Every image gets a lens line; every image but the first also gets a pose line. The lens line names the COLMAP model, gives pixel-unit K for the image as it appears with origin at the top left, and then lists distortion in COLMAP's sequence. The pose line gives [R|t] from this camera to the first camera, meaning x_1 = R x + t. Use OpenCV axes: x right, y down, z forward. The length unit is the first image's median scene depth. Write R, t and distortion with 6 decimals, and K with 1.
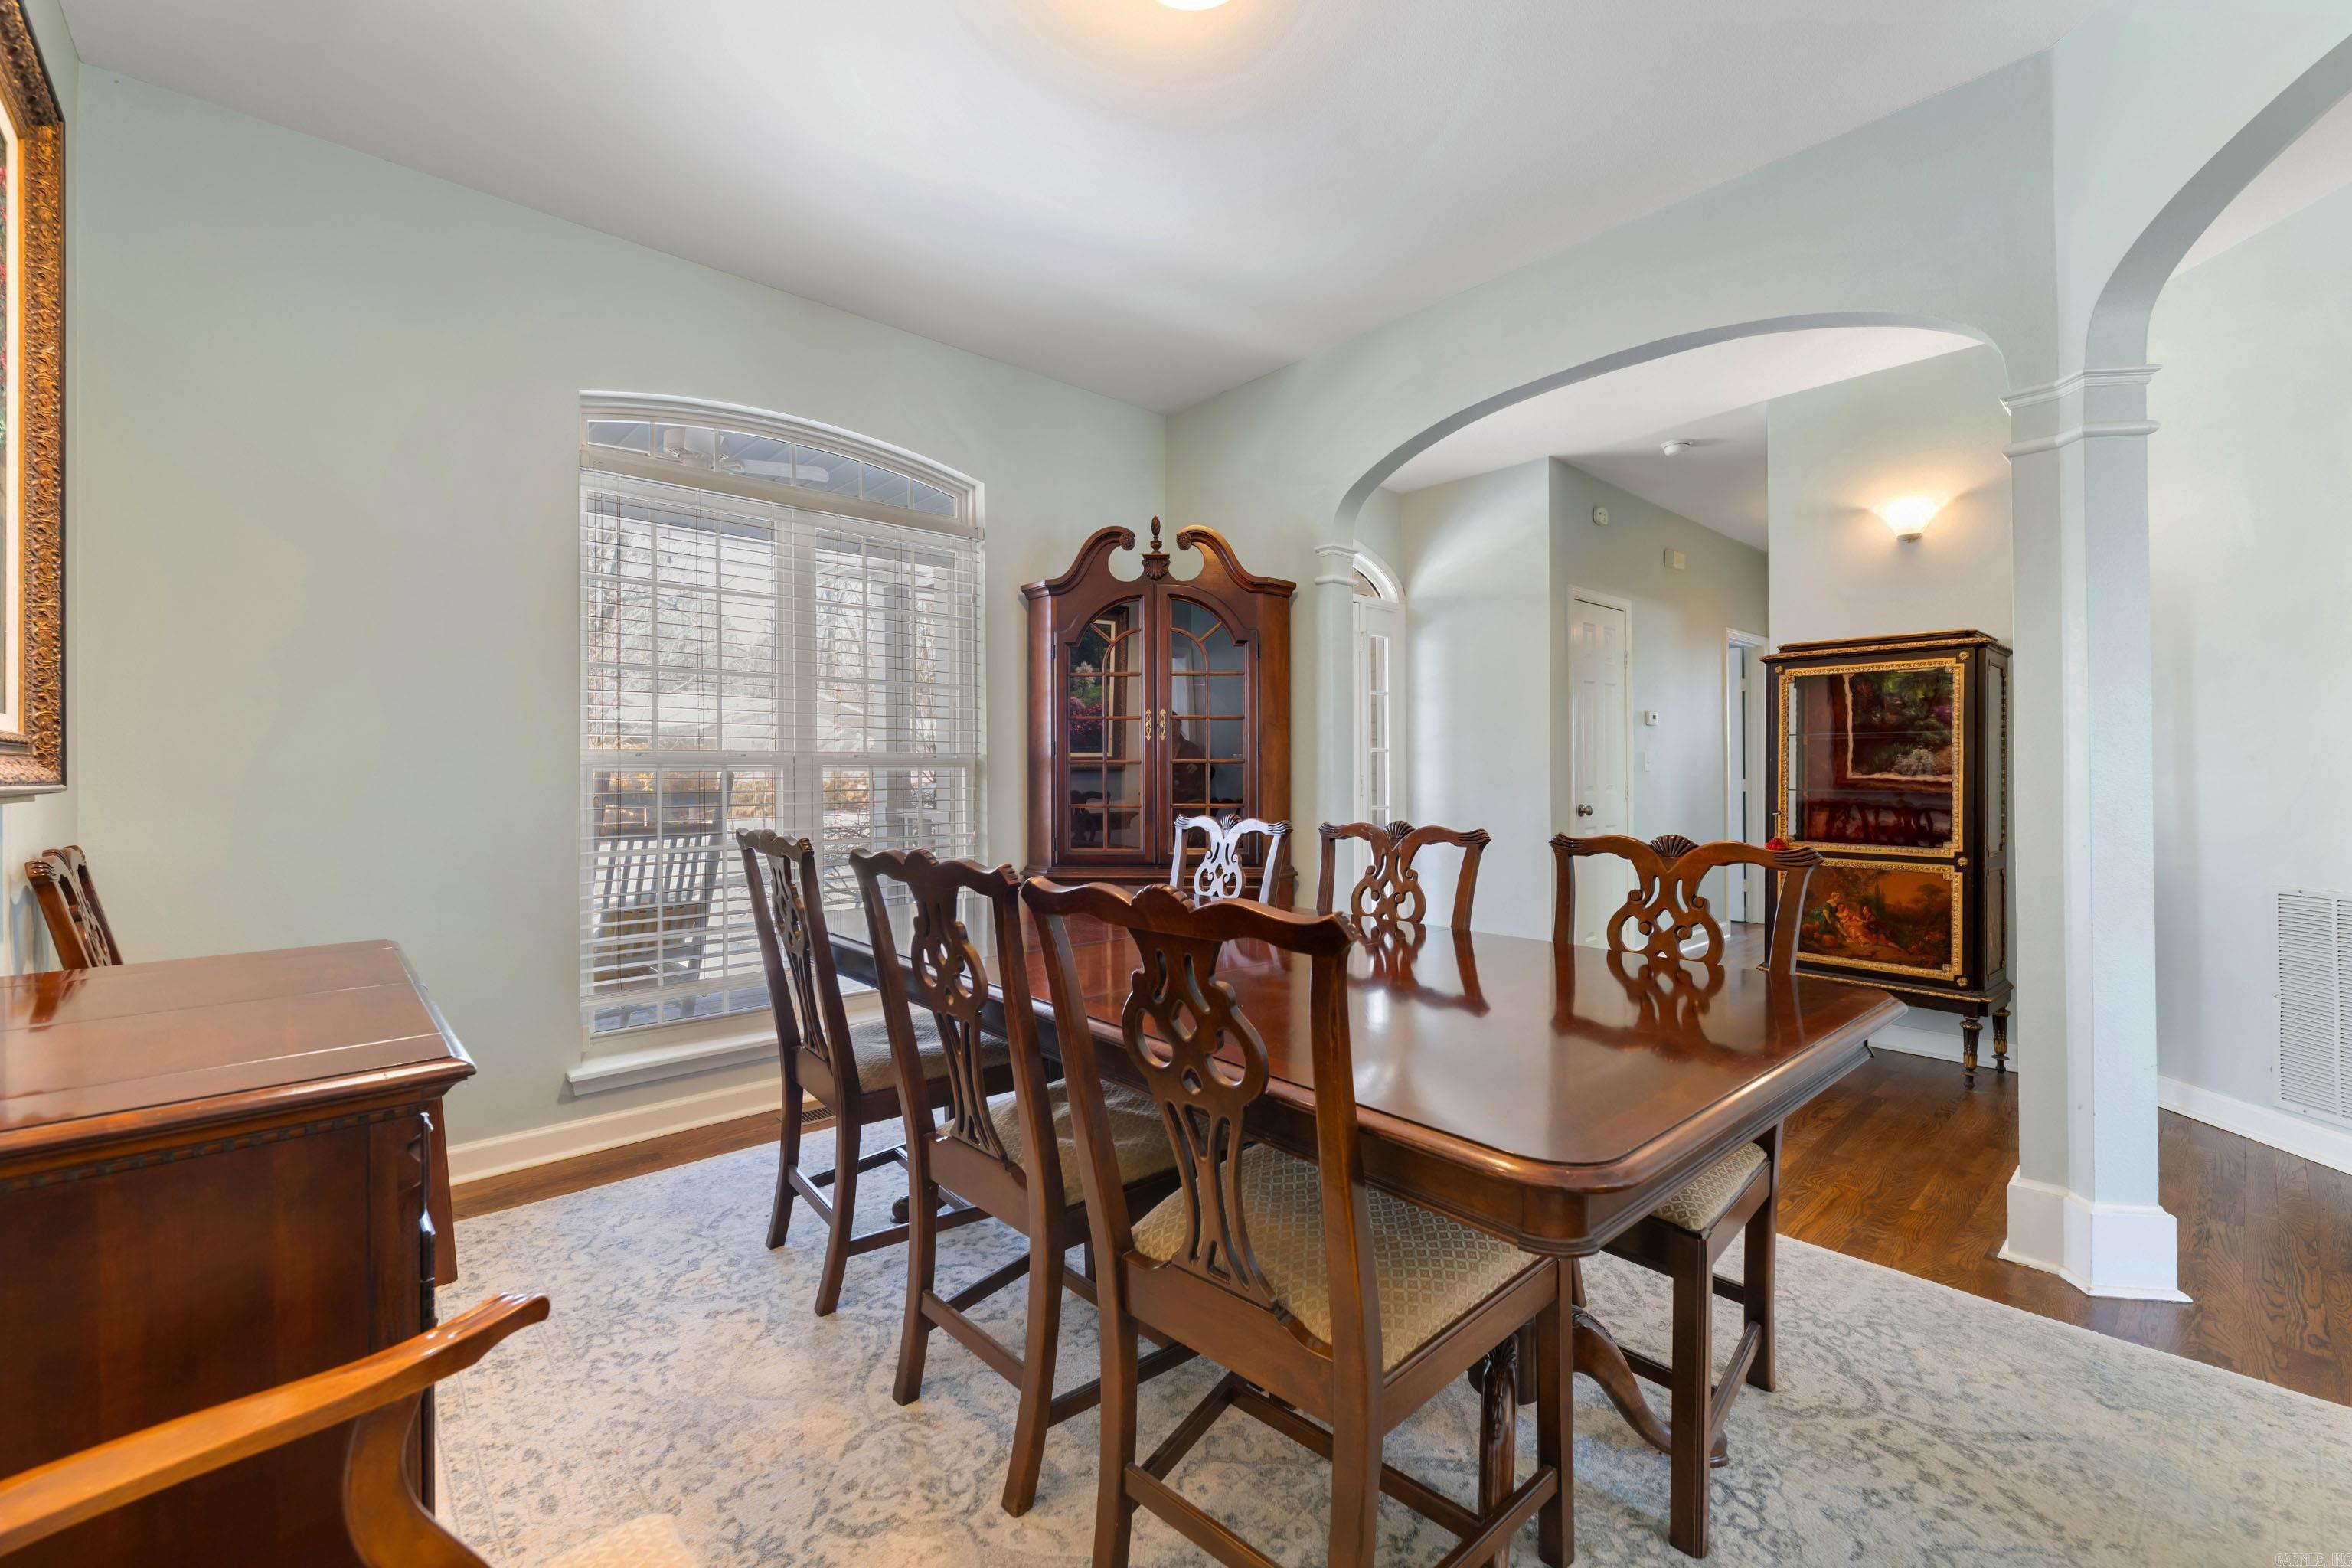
lens RADIAL K [[963.7, 0, 1187.0], [0, 963.7, 772.3], [0, 0, 1]] dist [0.000590, -0.000321]
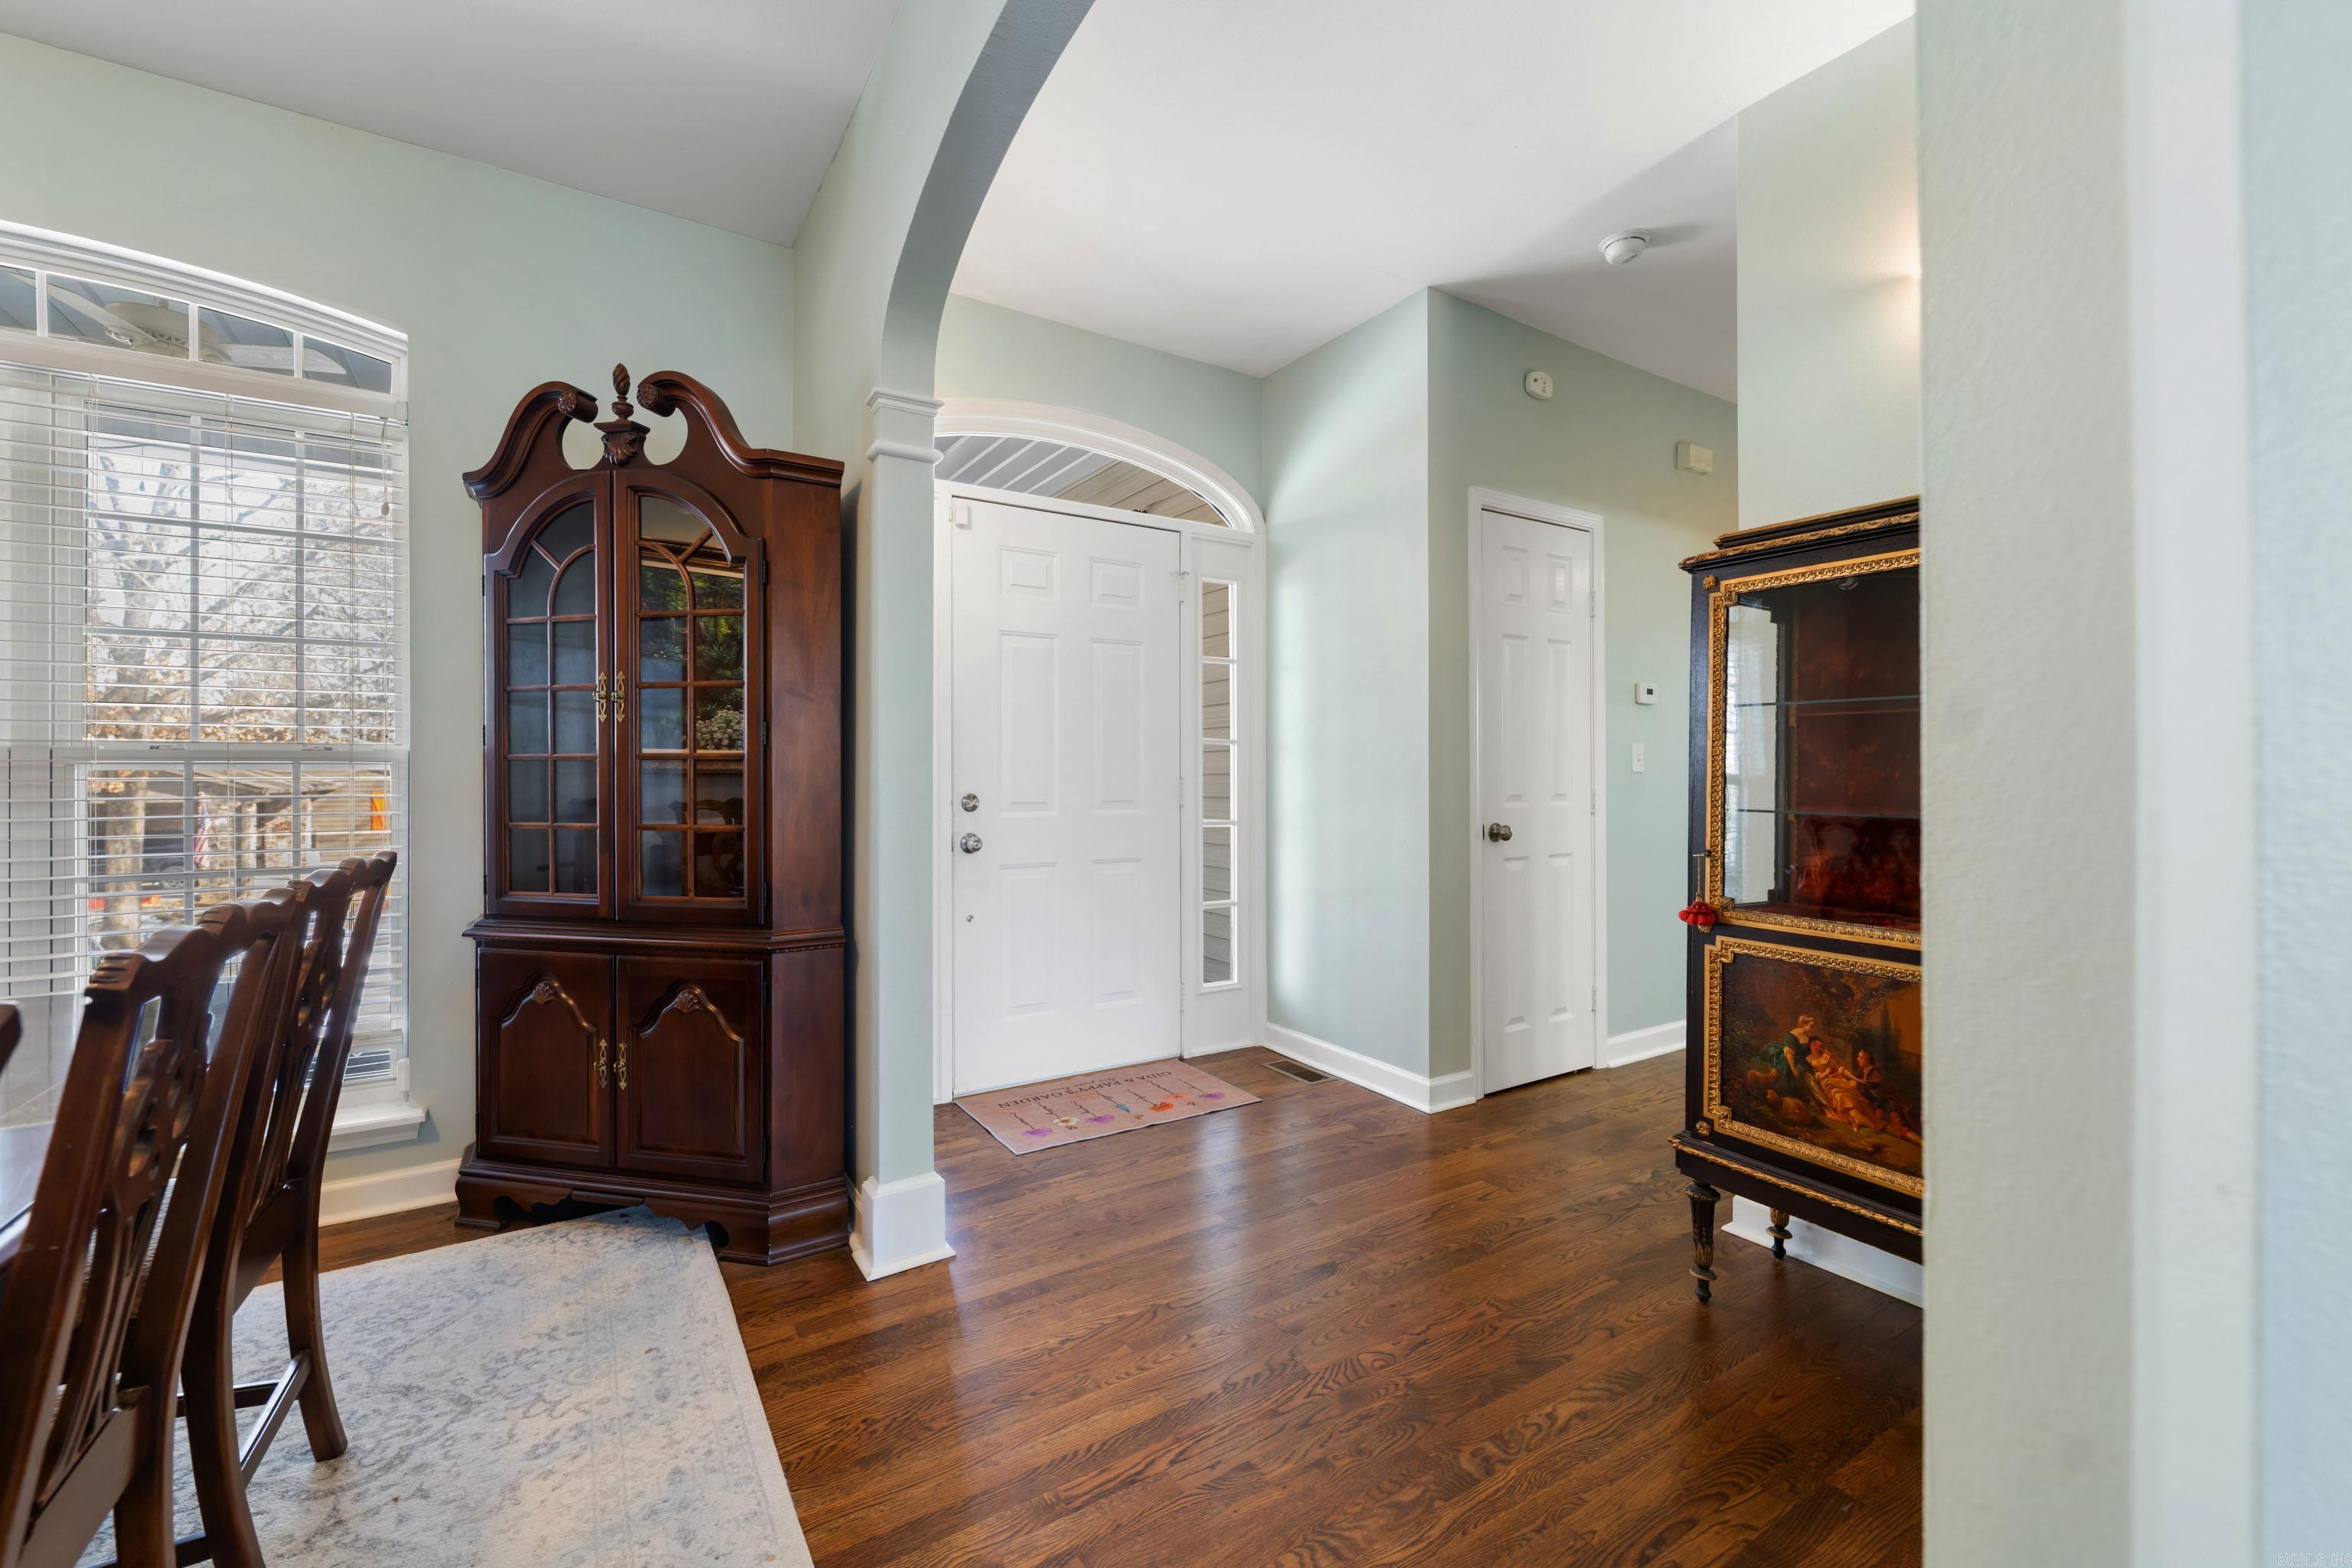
lens RADIAL K [[963.7, 0, 1172.9], [0, 963.7, 770.4], [0, 0, 1]] dist [0.000590, -0.000321]
pose [[0.984519, 0.004647, -0.175218, 0.431246], [-0.004659, 0.999989, 0.000342, -0.002274], [0.175218, 0.000480, 0.984530, 0.442345]]
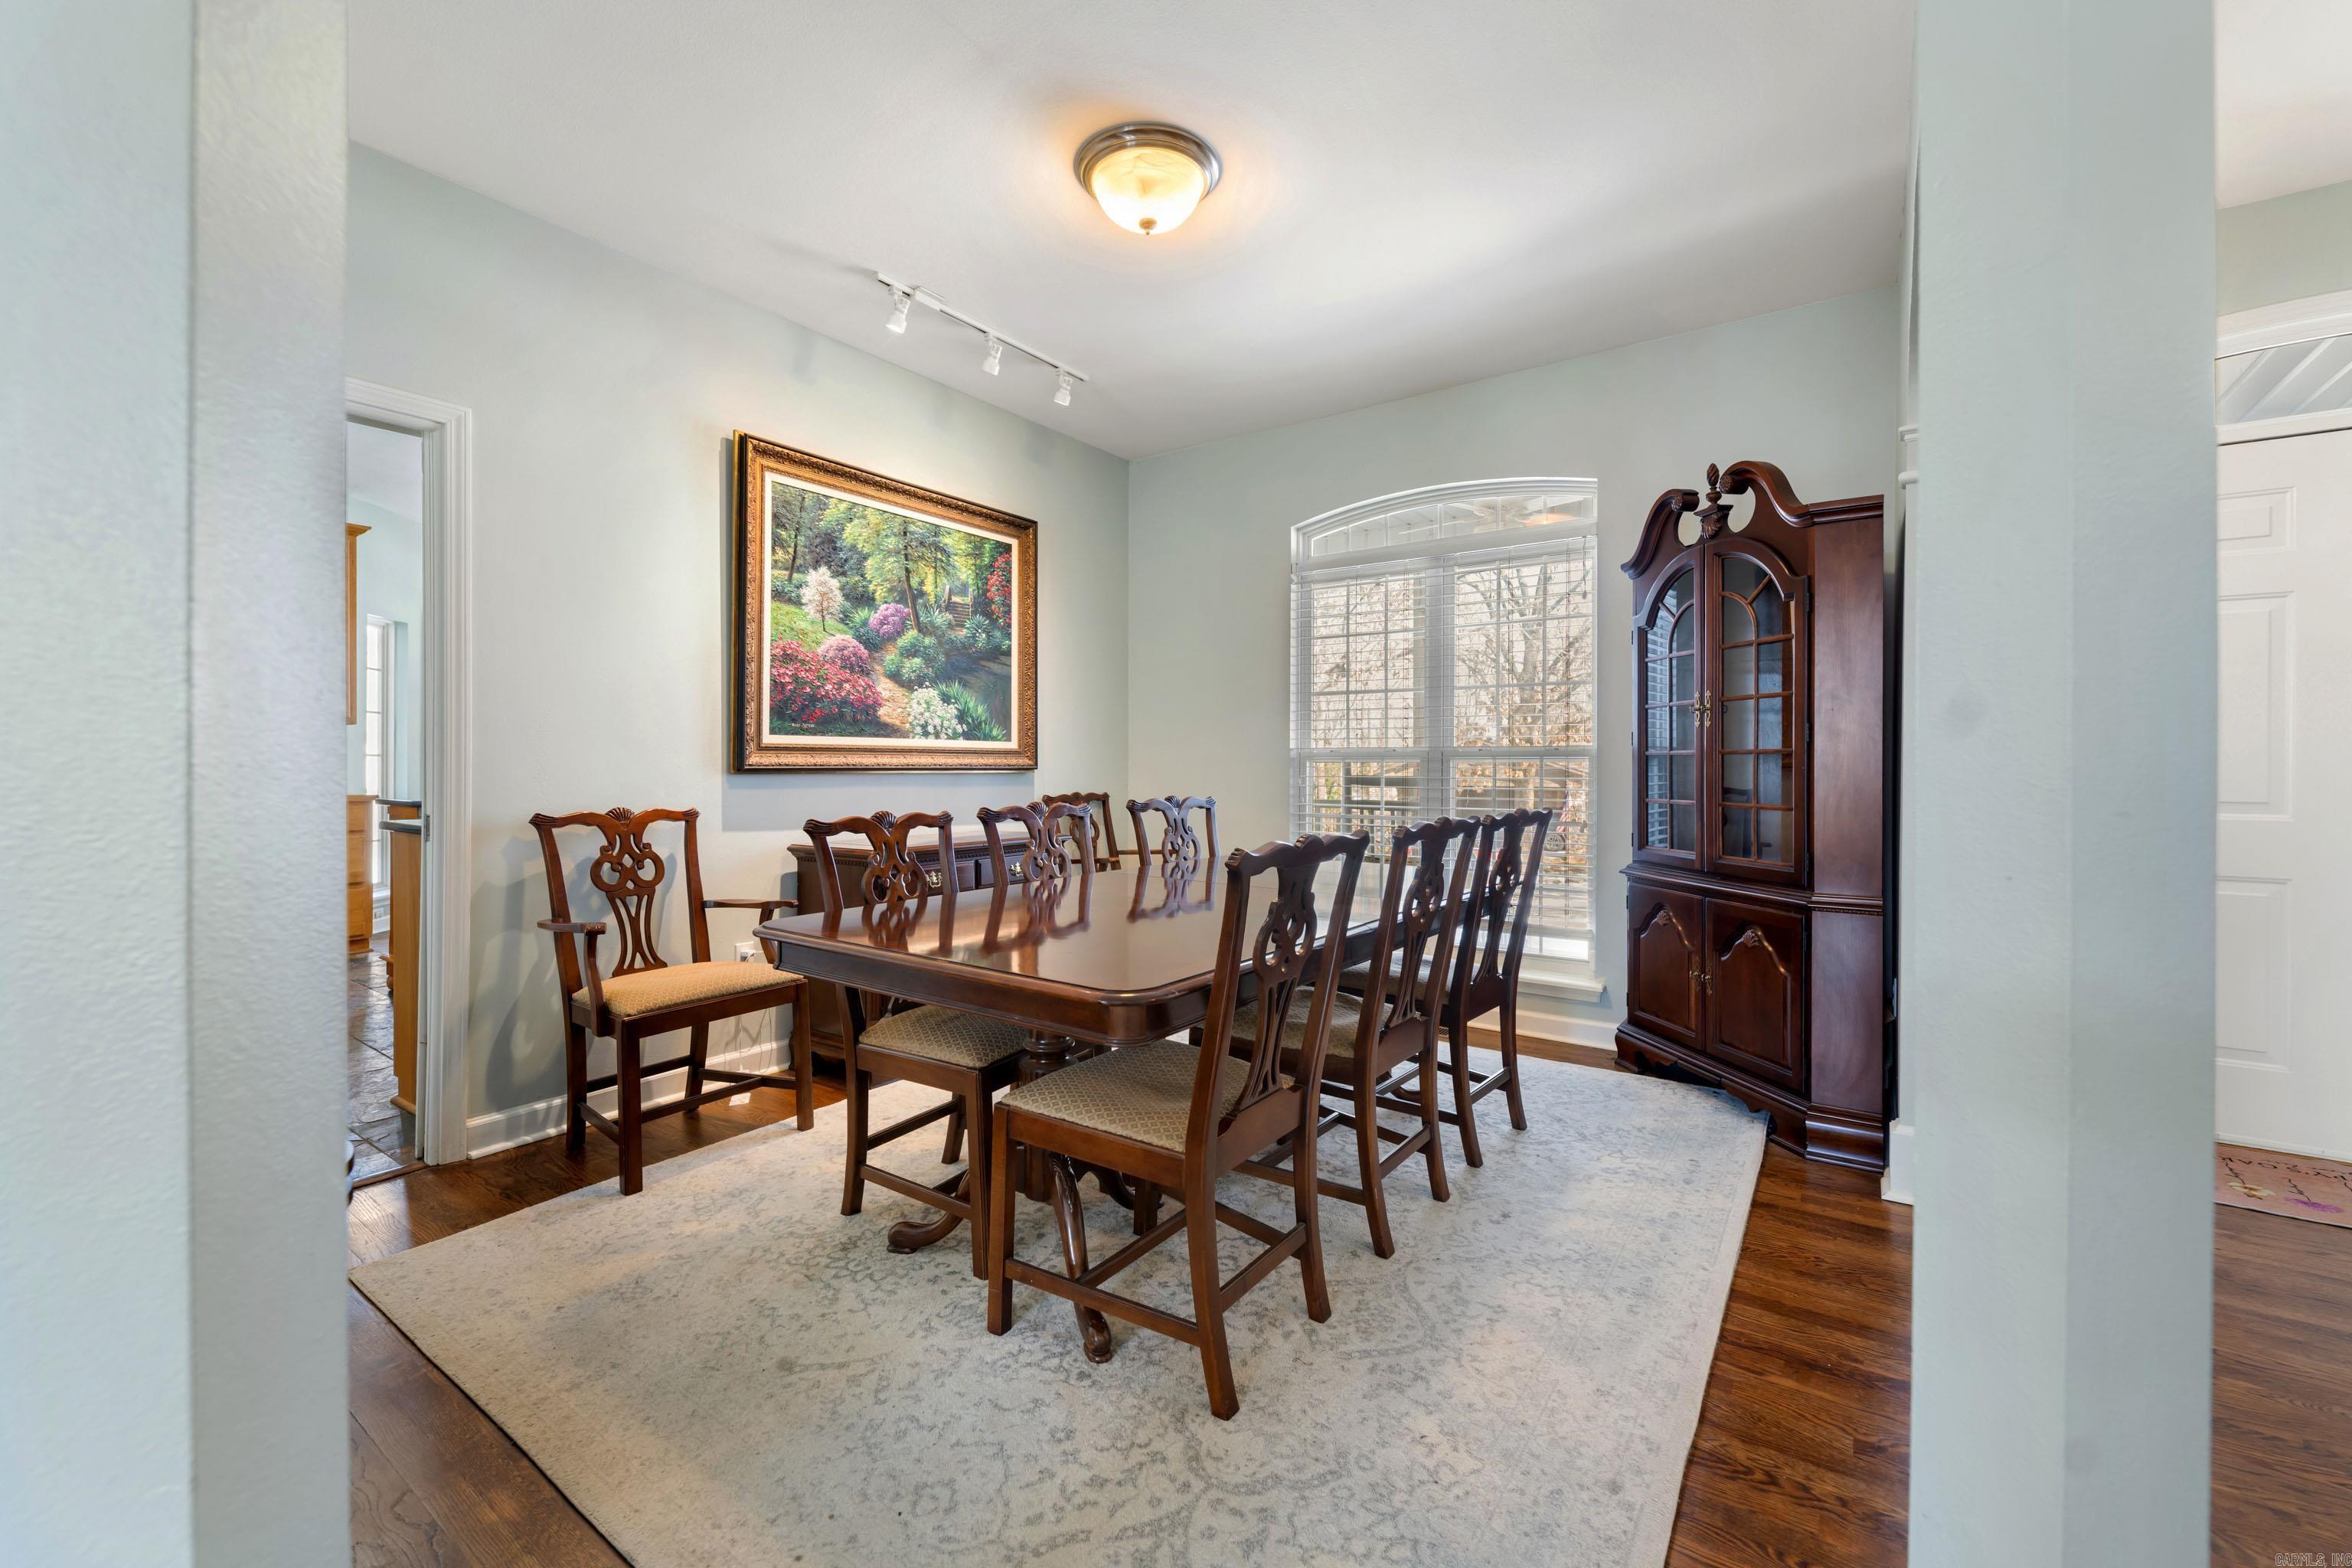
lens RADIAL K [[963.7, 0, 1188.6], [0, 963.7, 778.5], [0, 0, 1]] dist [0.000590, -0.000321]
pose [[0.223372, 0.019744, -0.974533, 0.700208], [-0.003733, 0.999805, 0.019400, -0.000927], [0.974726, -0.000695, 0.223402, 0.353034]]
